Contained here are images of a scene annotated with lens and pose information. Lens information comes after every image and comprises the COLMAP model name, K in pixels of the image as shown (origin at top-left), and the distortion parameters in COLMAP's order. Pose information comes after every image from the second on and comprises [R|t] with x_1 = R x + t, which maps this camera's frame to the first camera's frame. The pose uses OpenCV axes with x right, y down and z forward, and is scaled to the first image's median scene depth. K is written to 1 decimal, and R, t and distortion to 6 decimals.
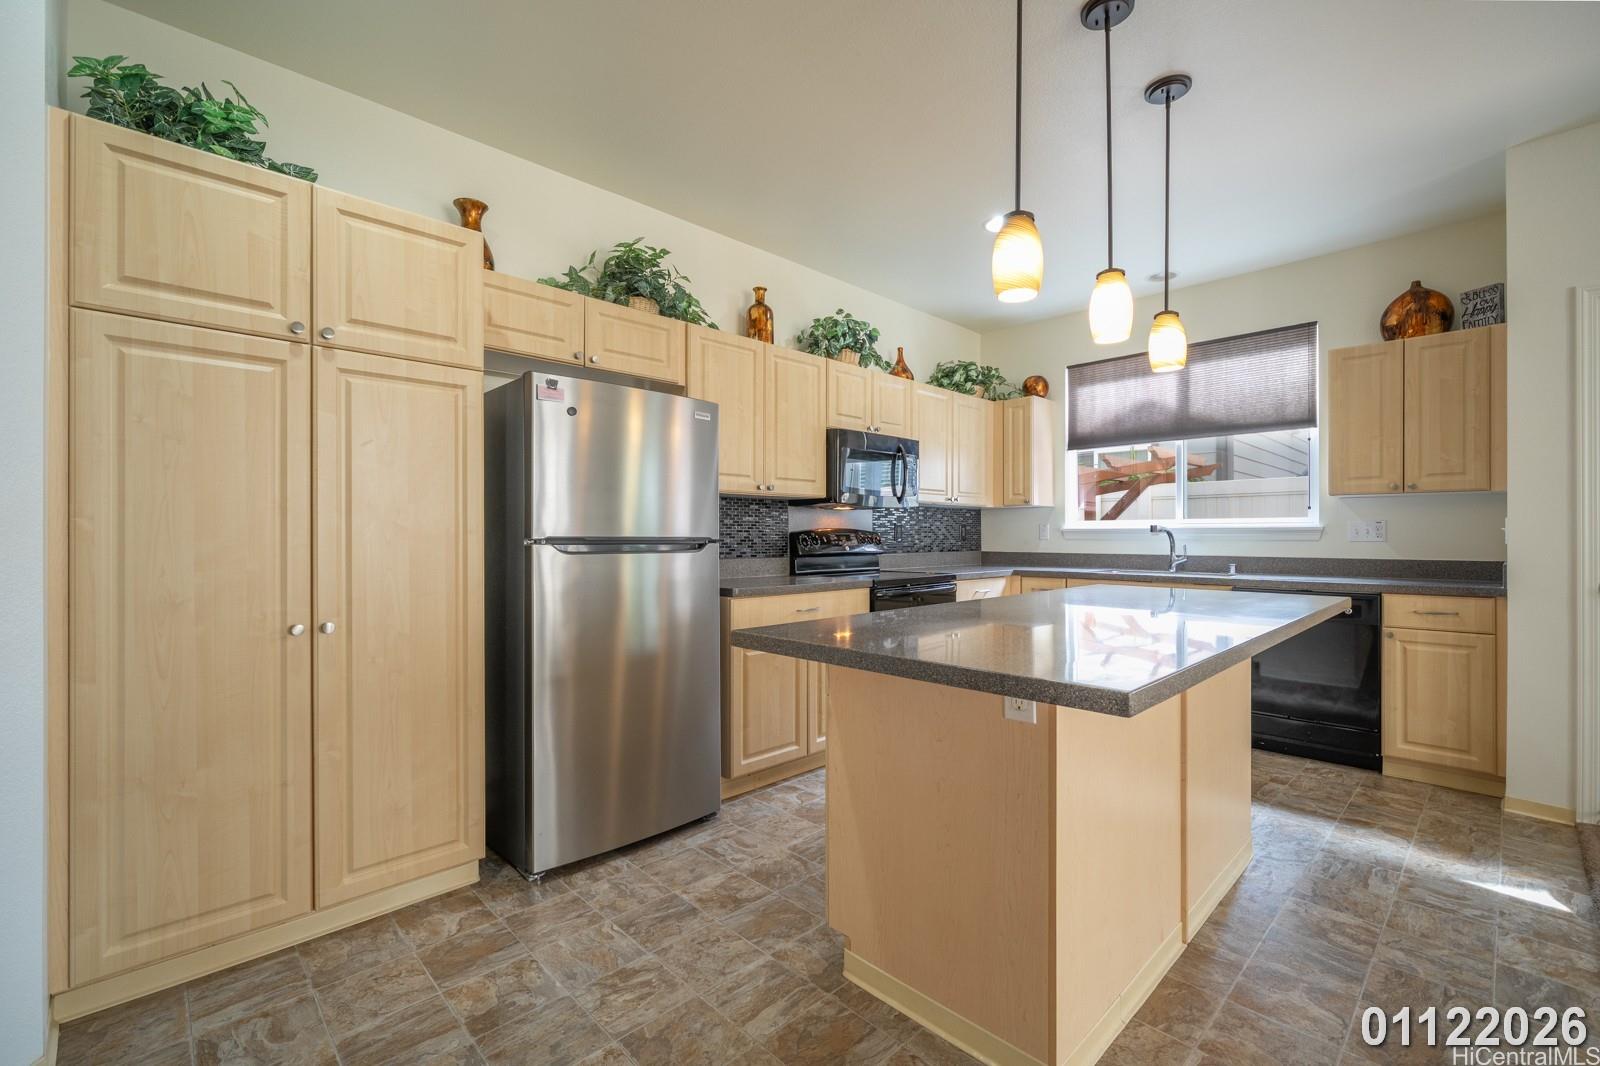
lens RADIAL K [[682.0, 0, 800.9], [0, 682.0, 535.5], [0, 0, 1]] dist [-0.002635, -0.000181]
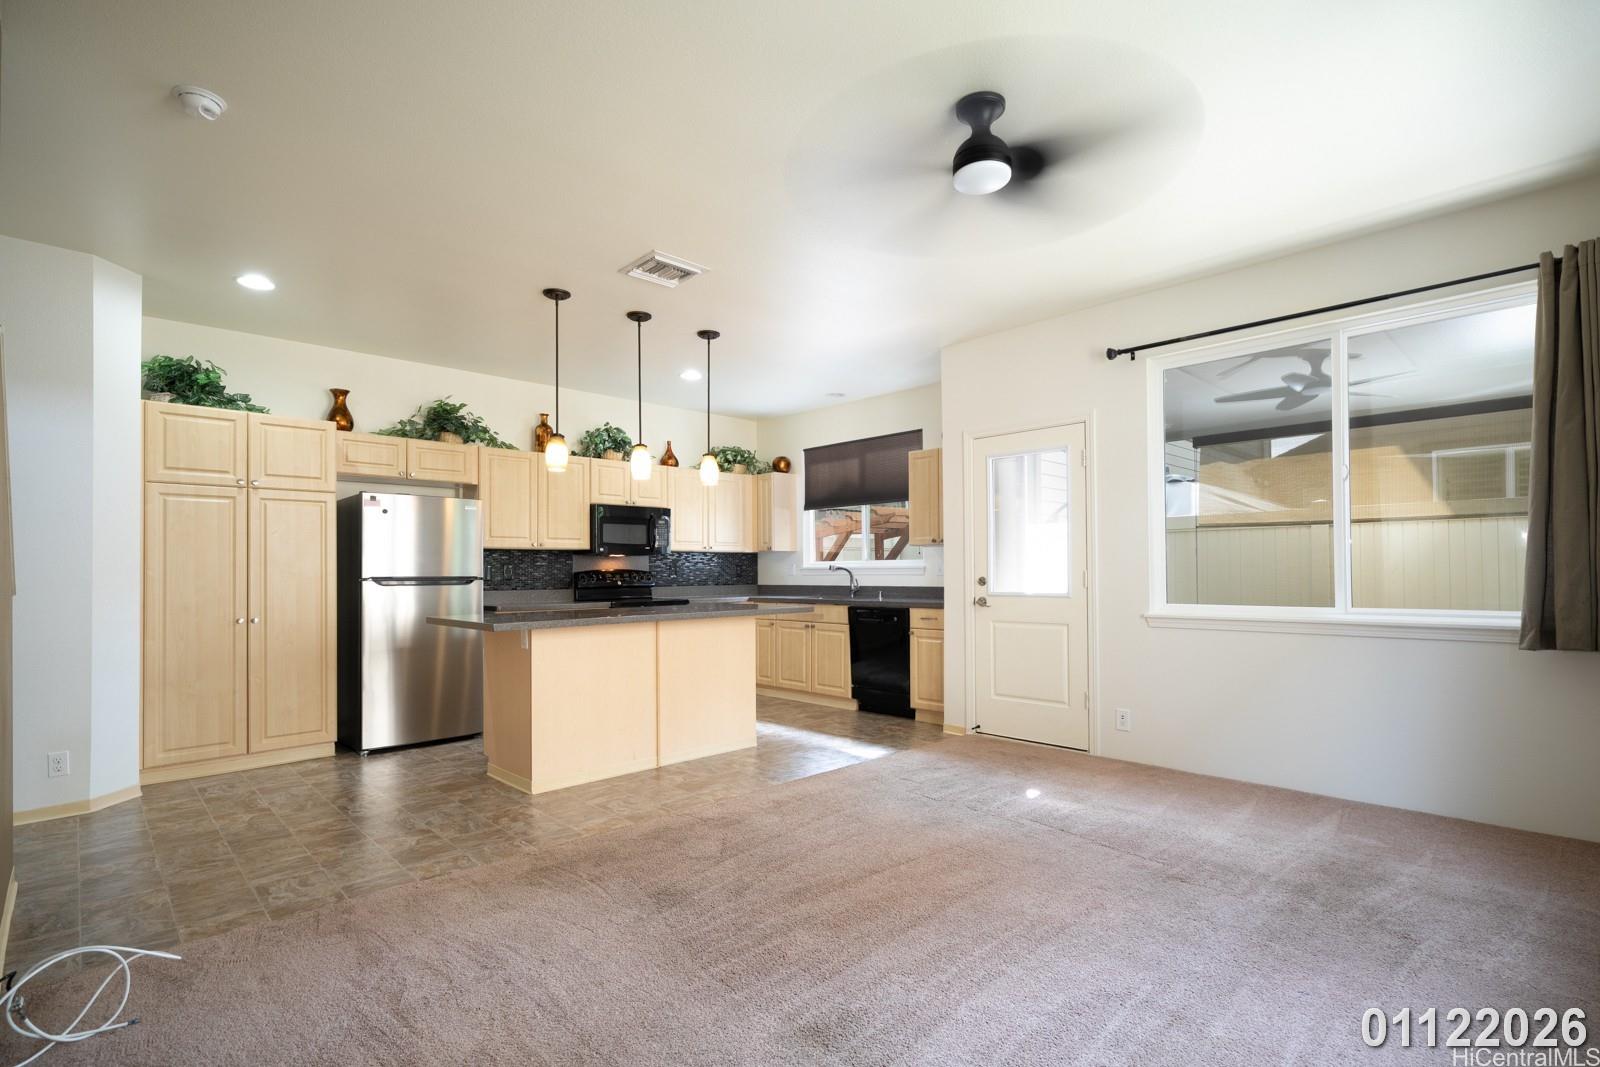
lens RADIAL K [[759.7, 0, 805.9], [0, 759.7, 562.1], [0, 0, 1]] dist [0.001127, 0.000232]
pose [[0.999957, -0.007903, -0.004798, 0.661759], [0.007834, 0.999870, -0.014084, 0.000155], [0.004908, 0.014046, 0.999889, -0.871974]]
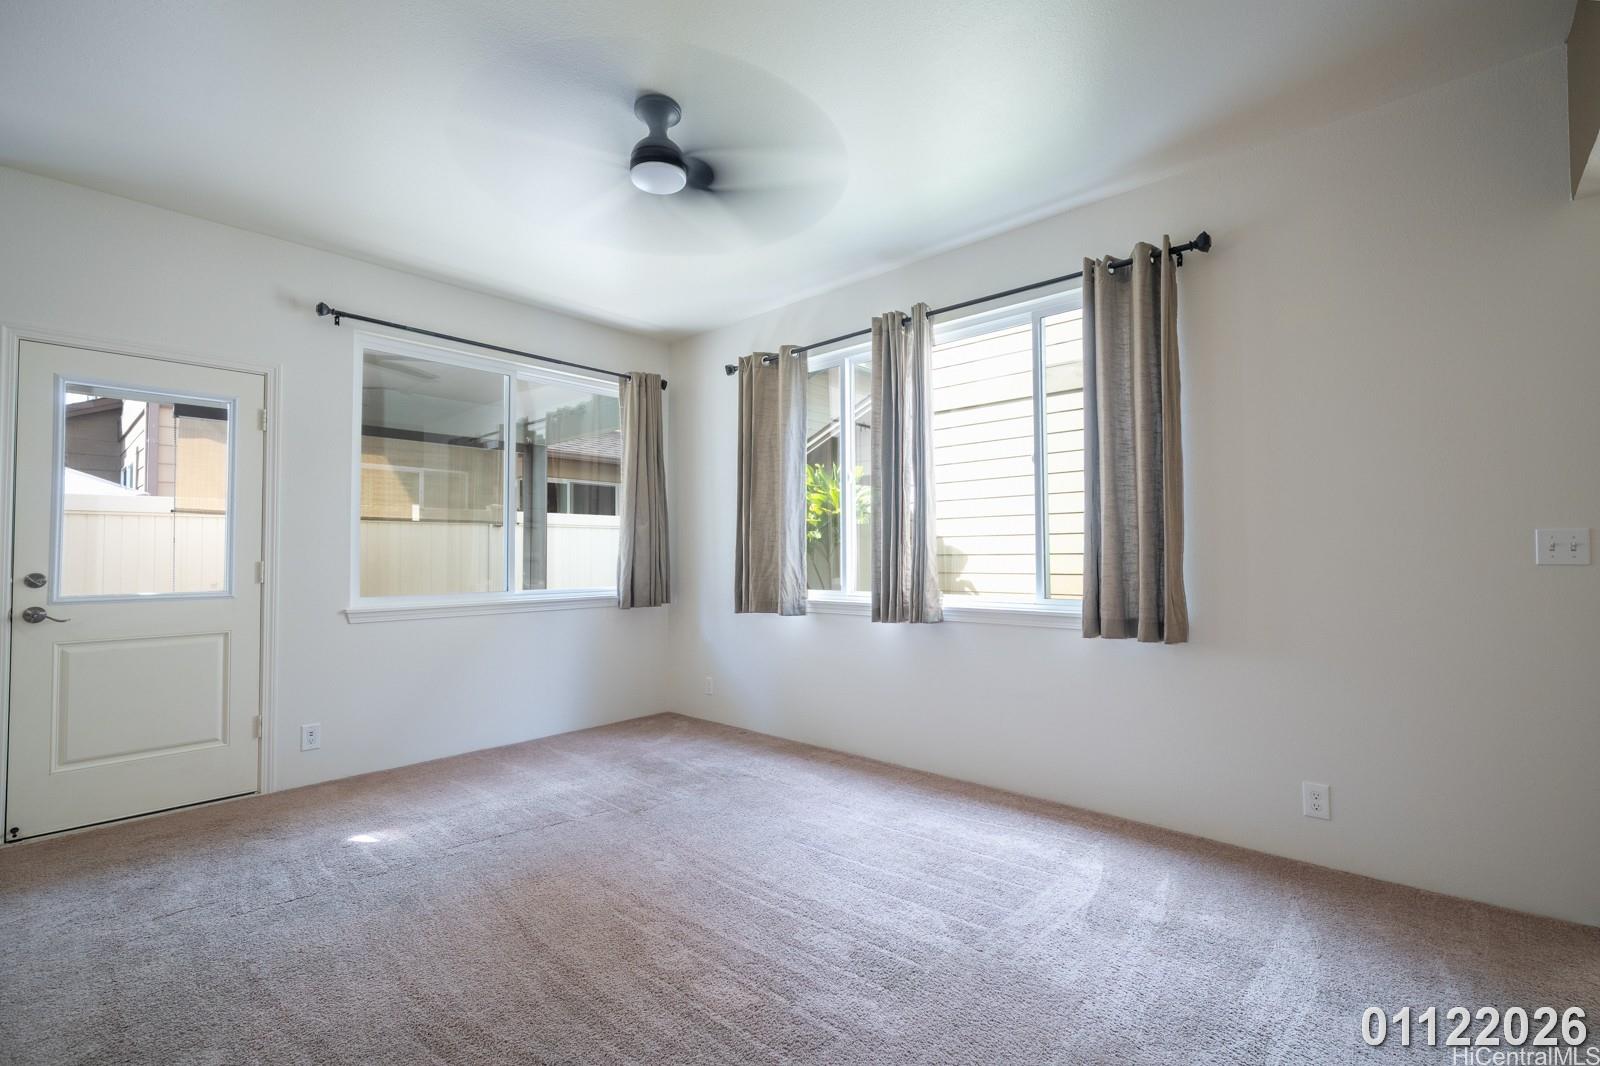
lens RADIAL K [[703.8, 0, 806.5], [0, 703.8, 545.2], [0, 0, 1]] dist [0.001224, 0.000242]
pose [[-0.058123, 0.018874, 0.998131, 0.034362], [0.007920, 0.999799, -0.018445, 0.000896], [-0.998278, 0.006833, -0.058260, -0.126318]]
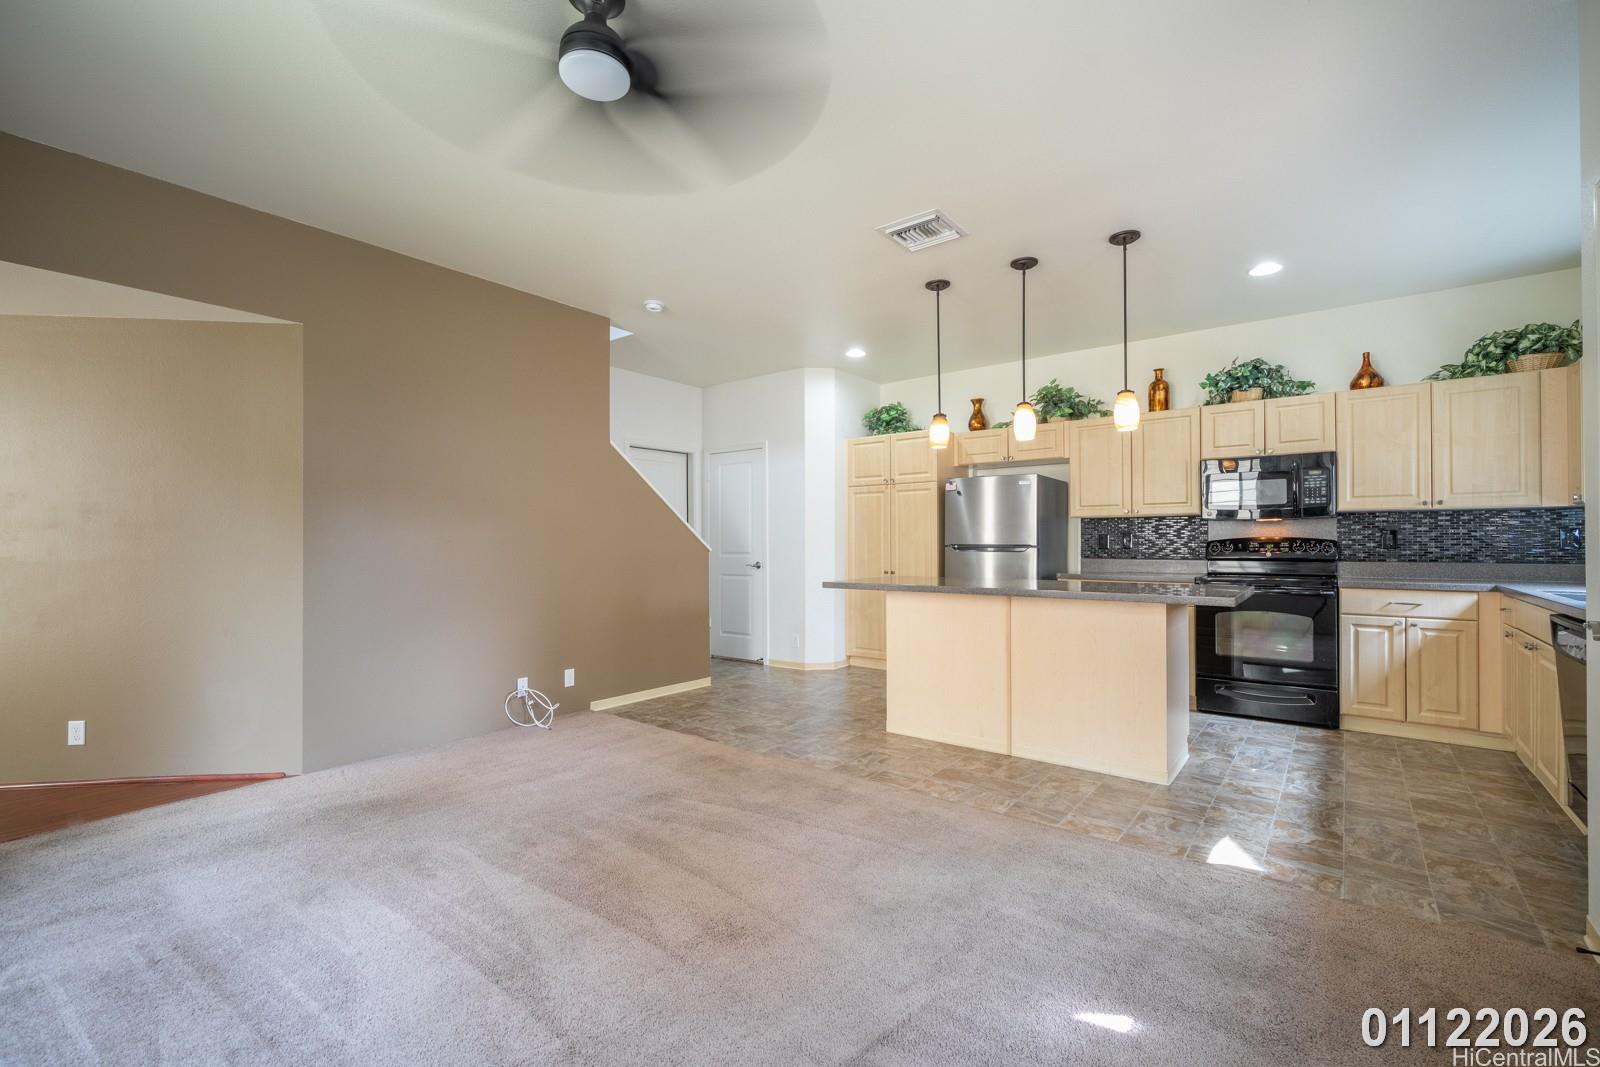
lens RADIAL K [[682.0, 0, 800.9], [0, 682.0, 536.0], [0, 0, 1]] dist [-0.002635, -0.000181]
pose [[0.126648, -0.011619, -0.991880, 1.535165], [0.000087, 0.999932, -0.011702, 0.001252], [0.991948, 0.001396, 0.126640, 0.106235]]
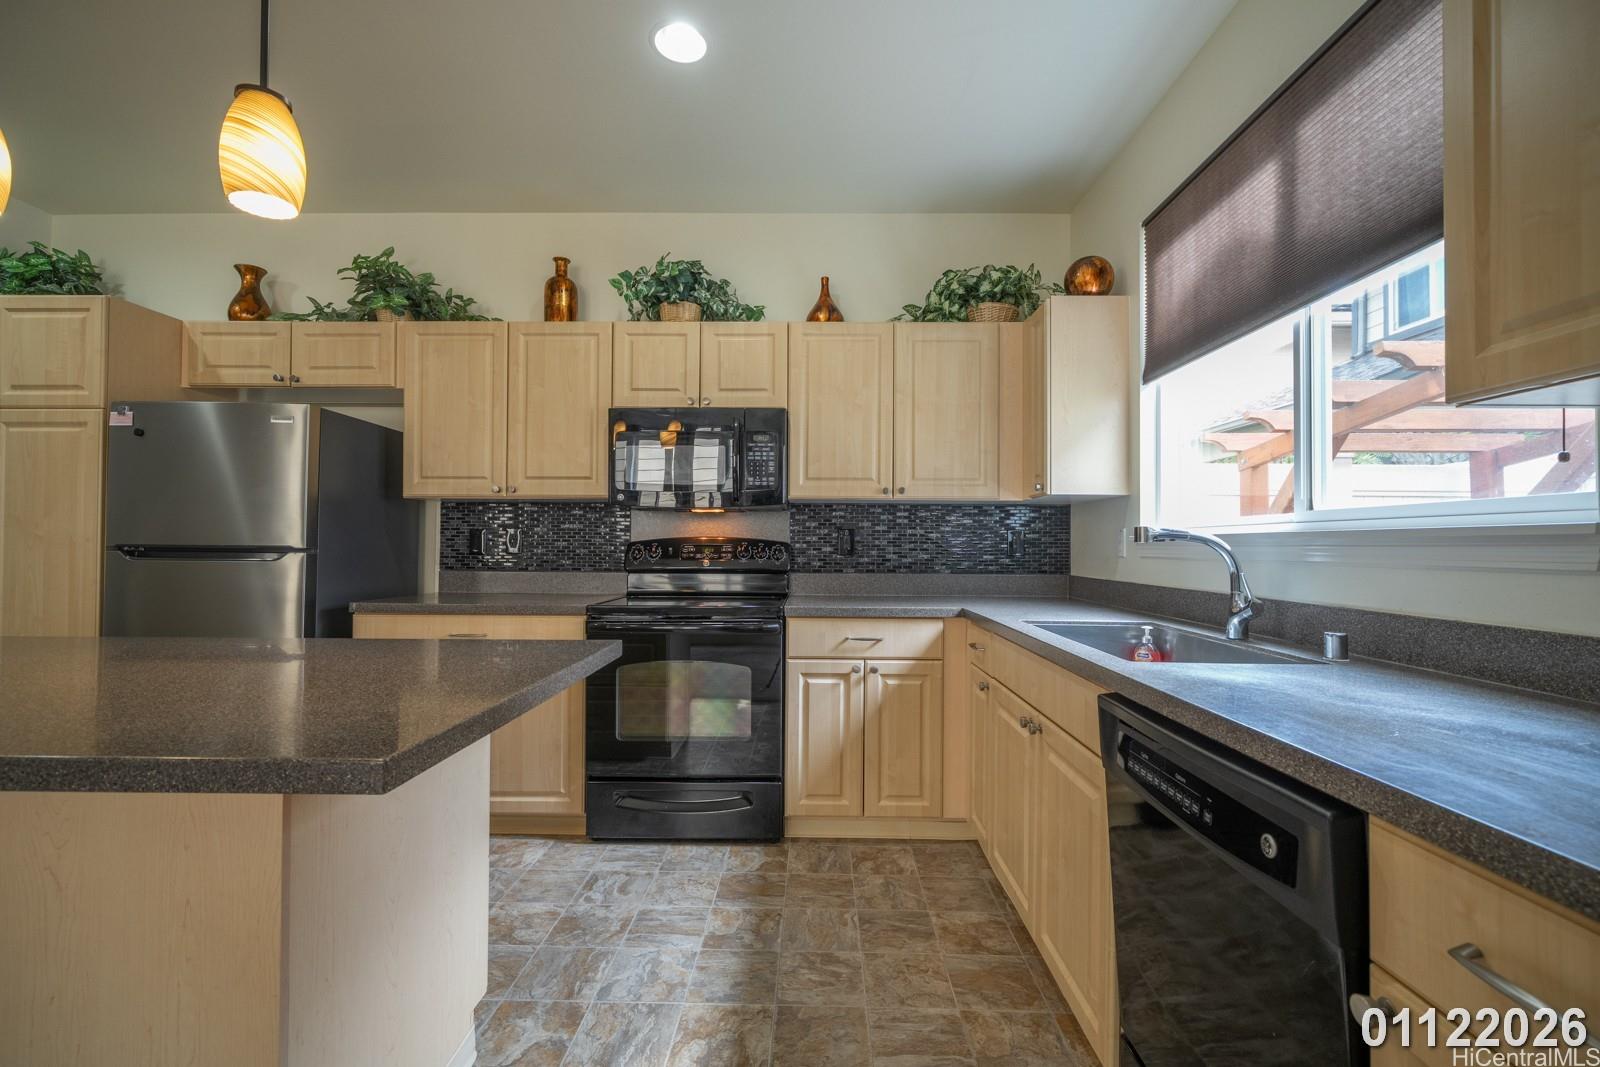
lens RADIAL K [[723.5, 0, 798.4], [0, 723.5, 513.6], [0, 0, 1]] dist [0.021542, -0.000066]
pose [[0.699492, -0.029818, -0.714018, 0.985271], [-0.006244, 0.998836, -0.047830, 0.001672], [0.714613, 0.037915, 0.698492, 0.717352]]
